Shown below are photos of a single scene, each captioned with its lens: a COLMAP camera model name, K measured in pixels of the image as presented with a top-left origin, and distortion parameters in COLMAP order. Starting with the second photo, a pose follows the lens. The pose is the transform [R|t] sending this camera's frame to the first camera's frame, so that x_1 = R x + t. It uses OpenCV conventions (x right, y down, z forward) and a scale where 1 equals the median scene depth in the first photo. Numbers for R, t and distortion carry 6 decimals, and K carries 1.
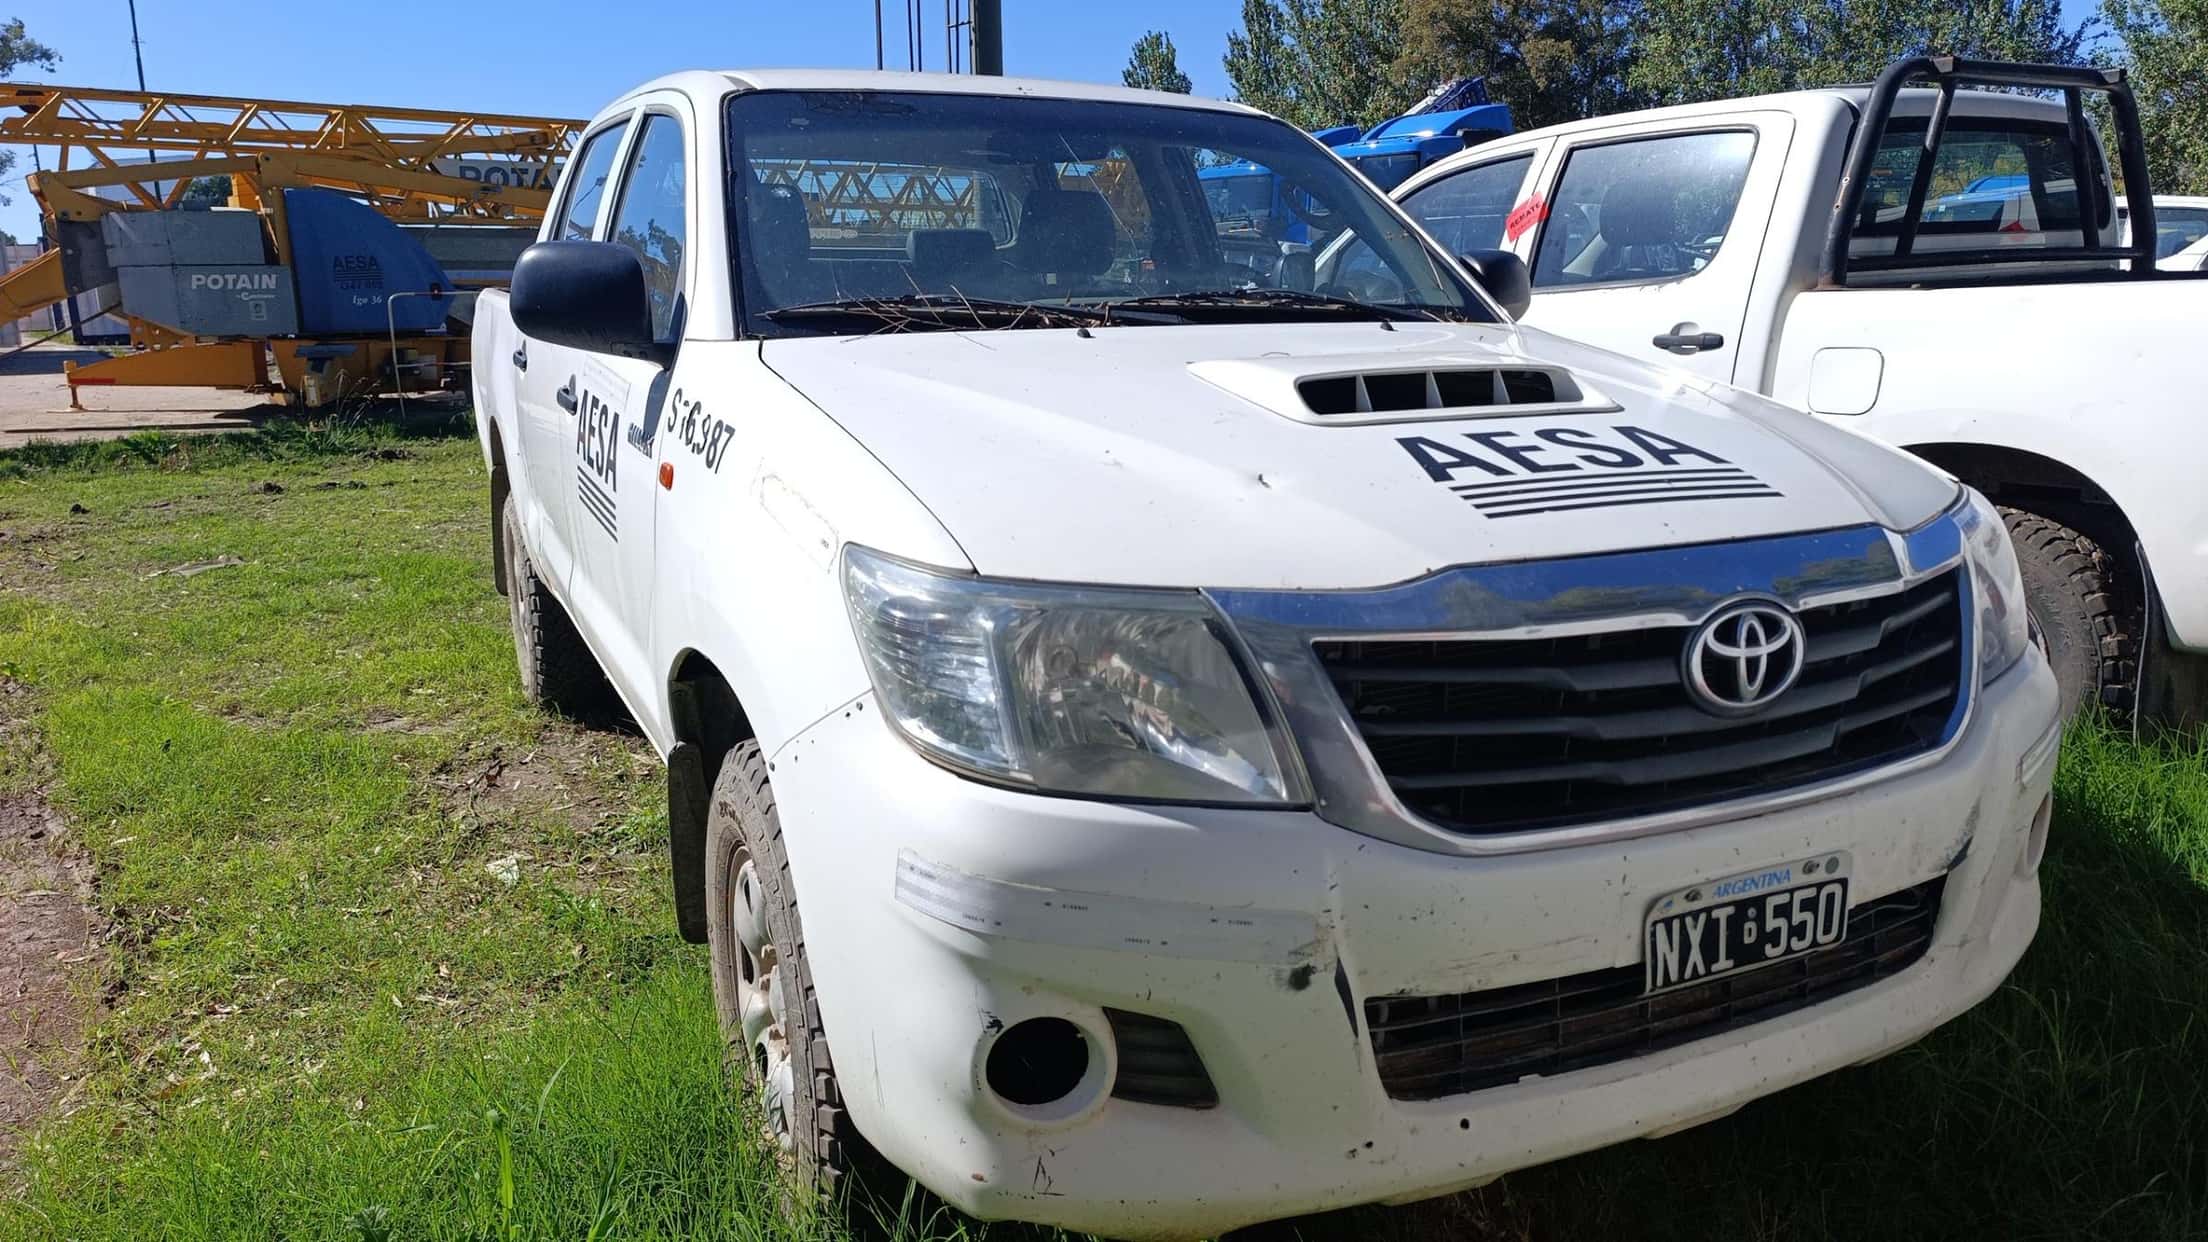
lens RADIAL K [[1564.4, 0, 1104.0], [0, 1564.4, 621.0], [0, 0, 1]] dist [-0.006526, -0.001441]
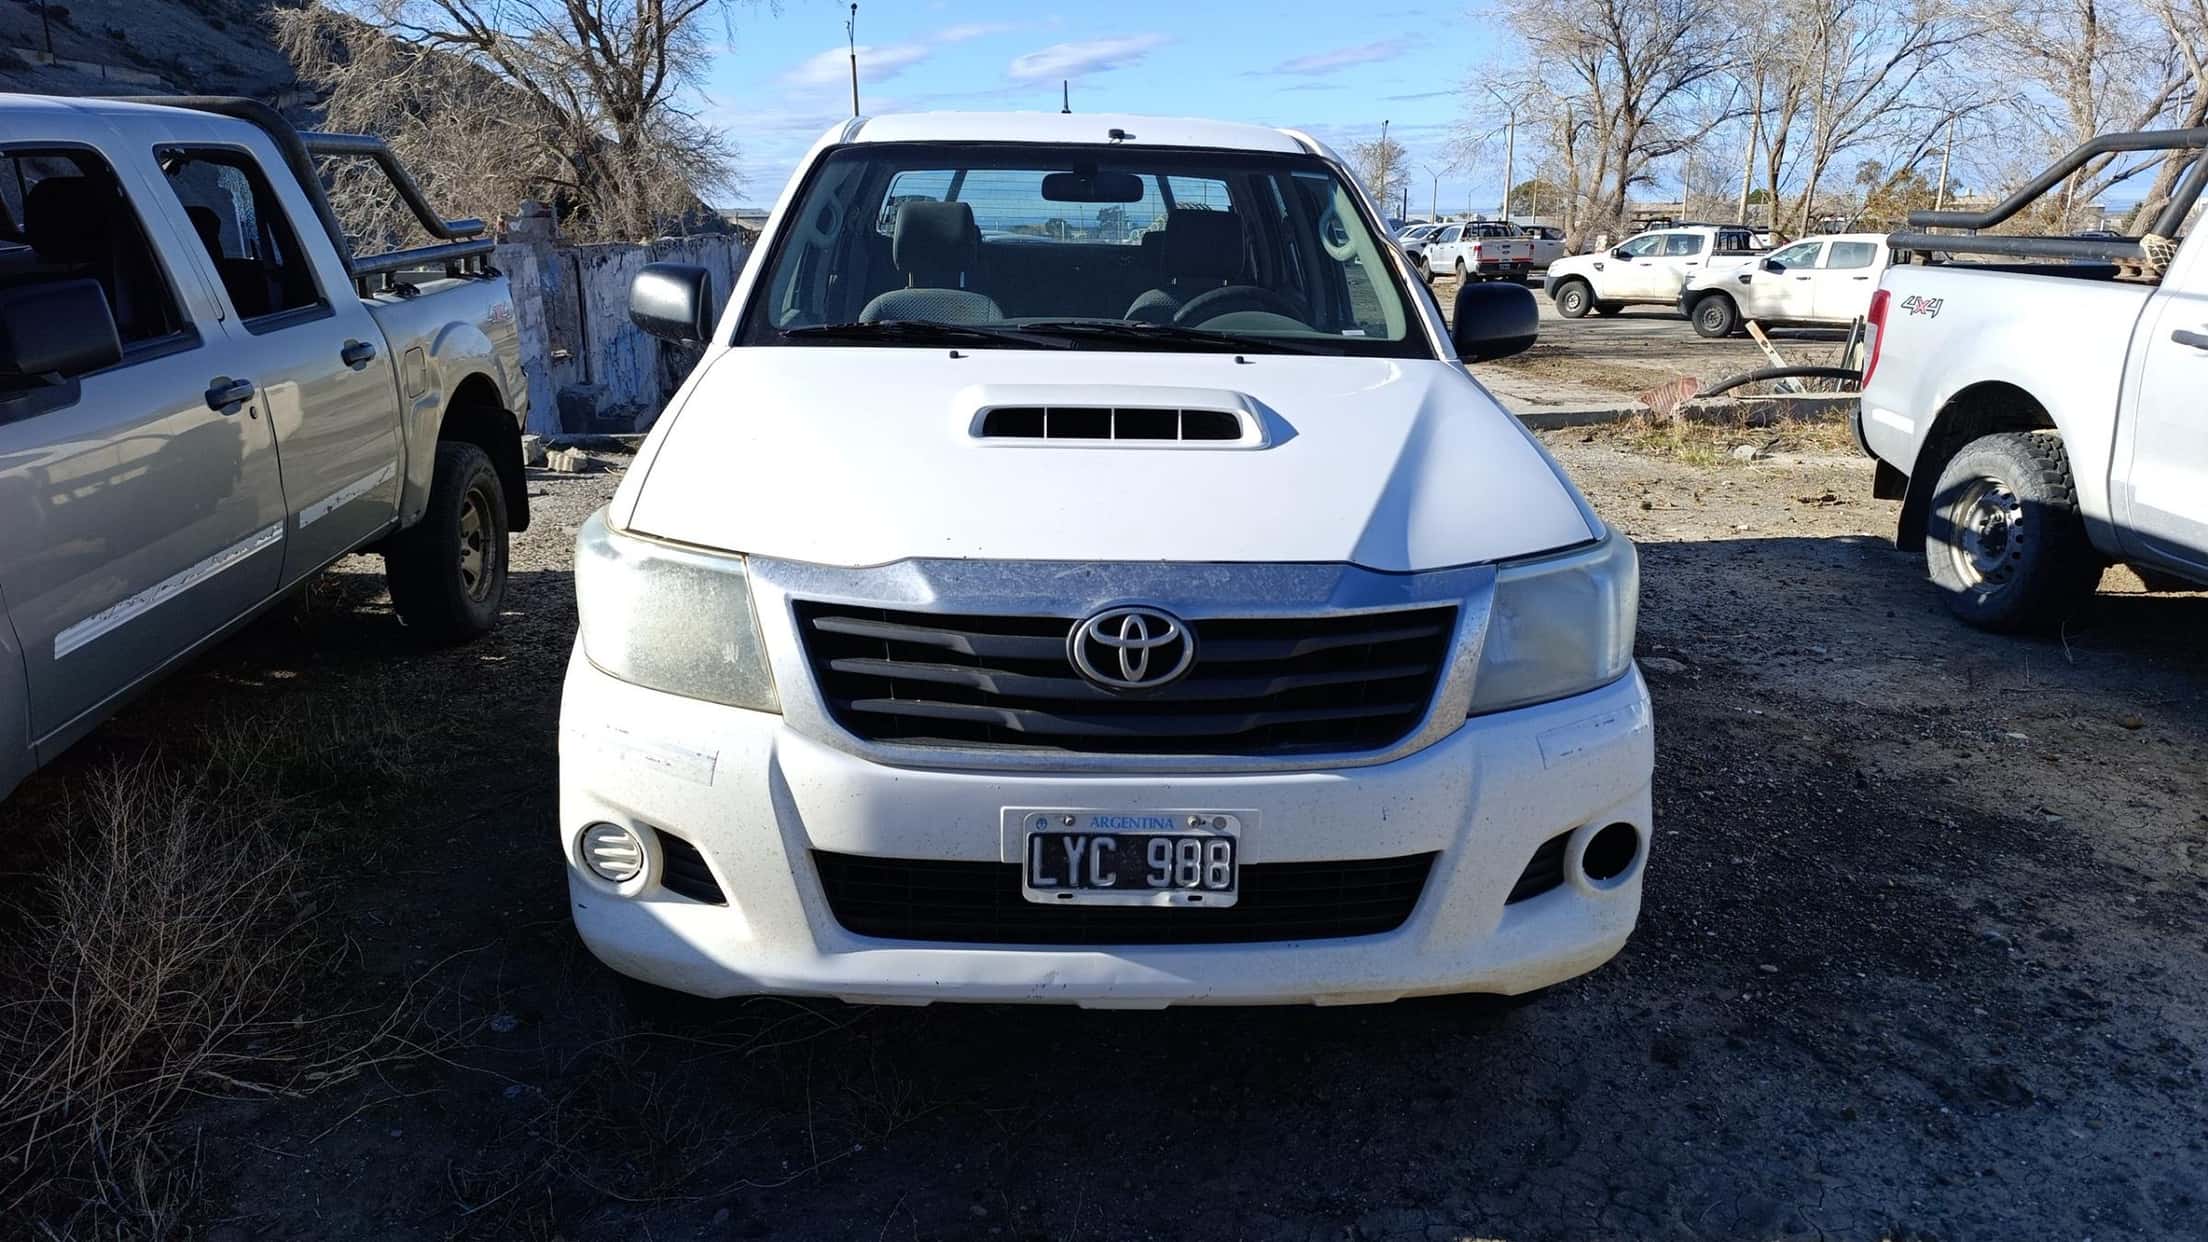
lens RADIAL K [[1586.7, 0, 1092.0], [0, 1586.7, 590.3], [0, 0, 1]] dist [0.001607, 0.000159]
pose [[0.920865, 0.109461, -0.374200, 0.864890], [-0.106884, 0.993885, 0.027702, -0.056857], [0.374944, 0.014487, 0.926934, -0.230551]]
